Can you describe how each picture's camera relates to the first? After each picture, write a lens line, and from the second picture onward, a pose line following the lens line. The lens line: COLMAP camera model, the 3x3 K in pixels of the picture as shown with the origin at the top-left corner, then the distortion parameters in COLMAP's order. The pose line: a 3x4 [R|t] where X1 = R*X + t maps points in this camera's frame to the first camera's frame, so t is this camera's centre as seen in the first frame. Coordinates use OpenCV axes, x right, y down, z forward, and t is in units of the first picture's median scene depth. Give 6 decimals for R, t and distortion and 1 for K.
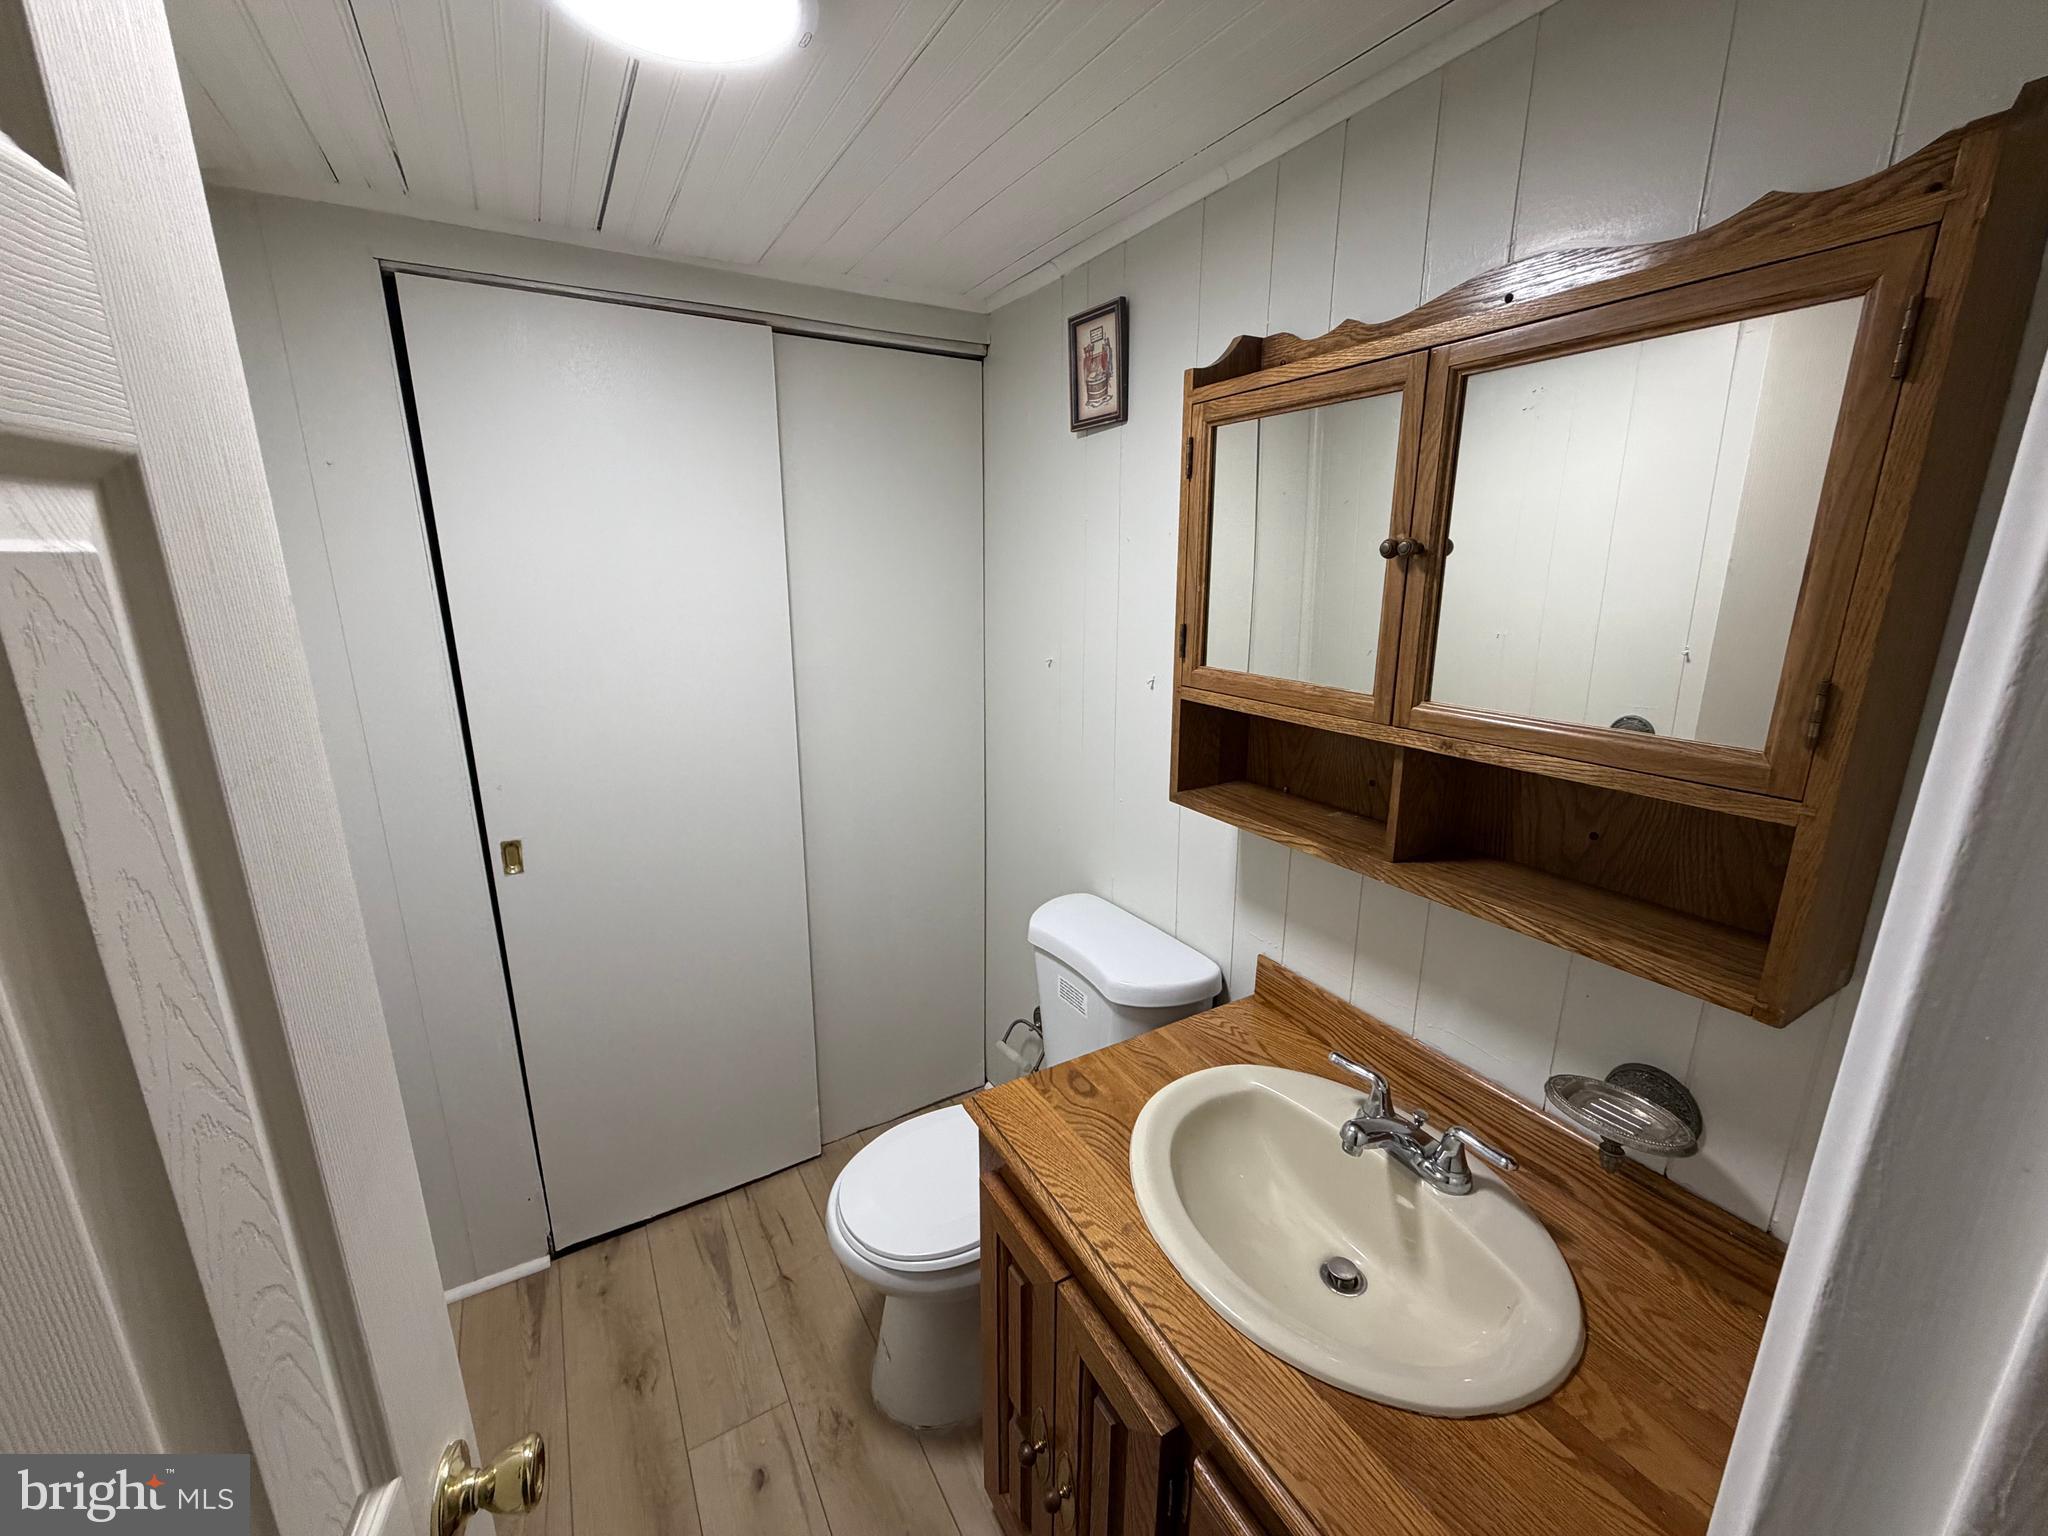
lens RADIAL K [[818.1, 0, 1019.7], [0, 818.1, 768.8], [0, 0, 1]] dist [0.000321, 0.000017]
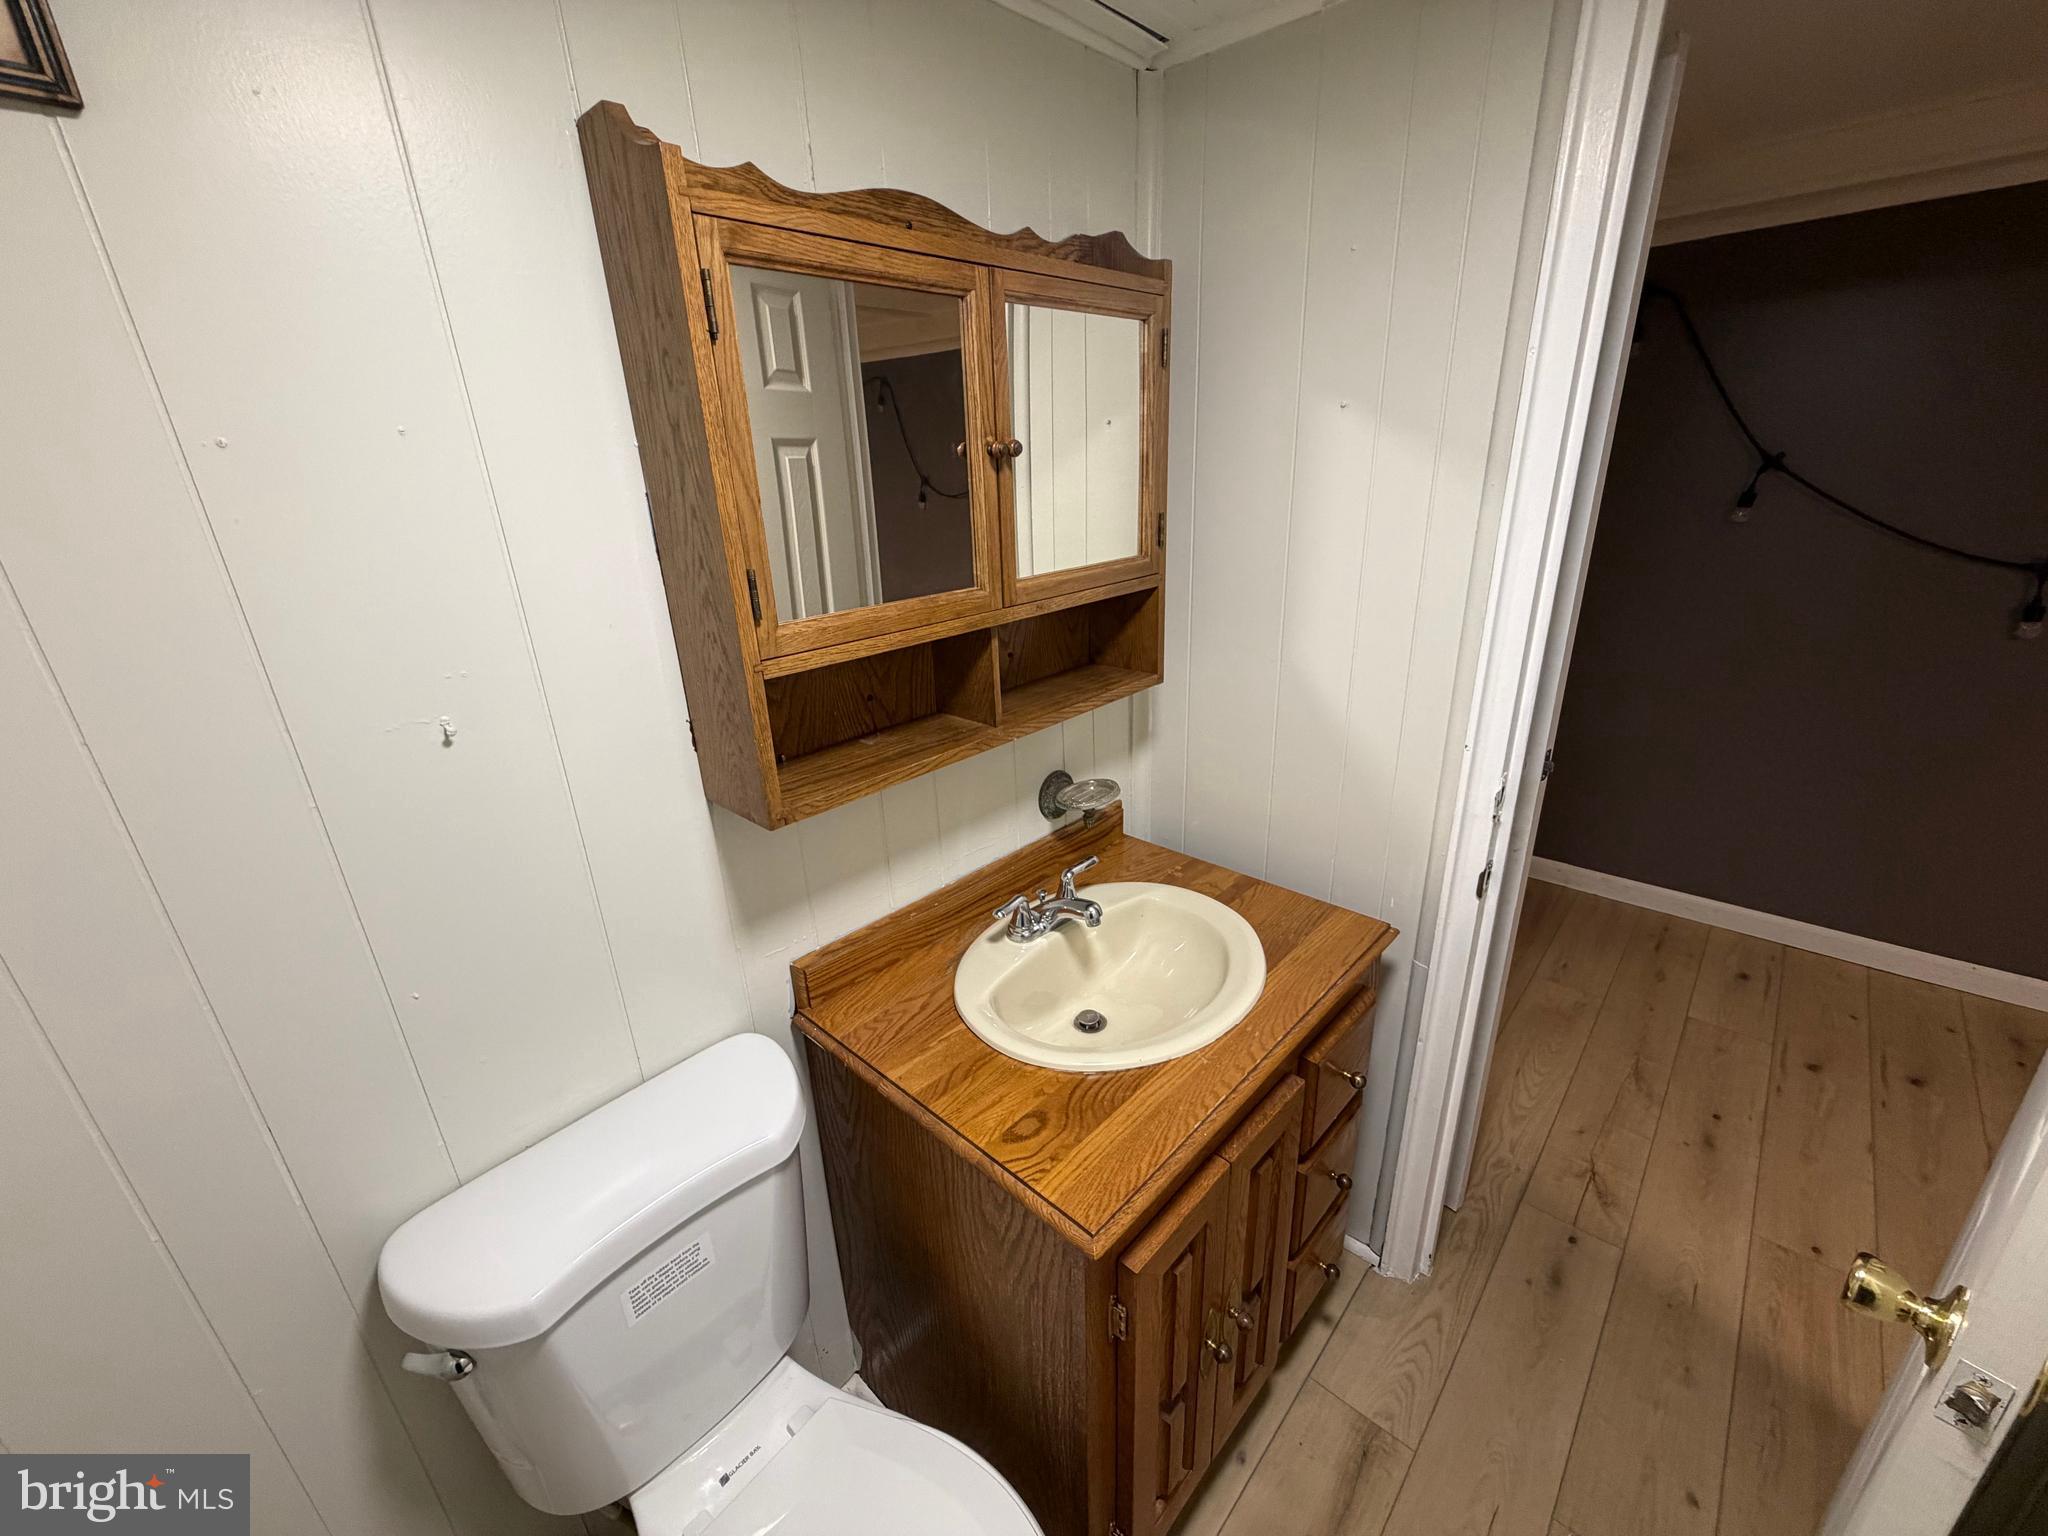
lens RADIAL K [[818.1, 0, 1018.9], [0, 818.1, 764.5], [0, 0, 1]] dist [0.000321, 0.000017]
pose [[-0.286081, -0.318083, 0.903870, -0.611613], [0.278648, 0.874912, 0.396086, -0.284953], [-0.916795, 0.365175, -0.161662, 1.140876]]
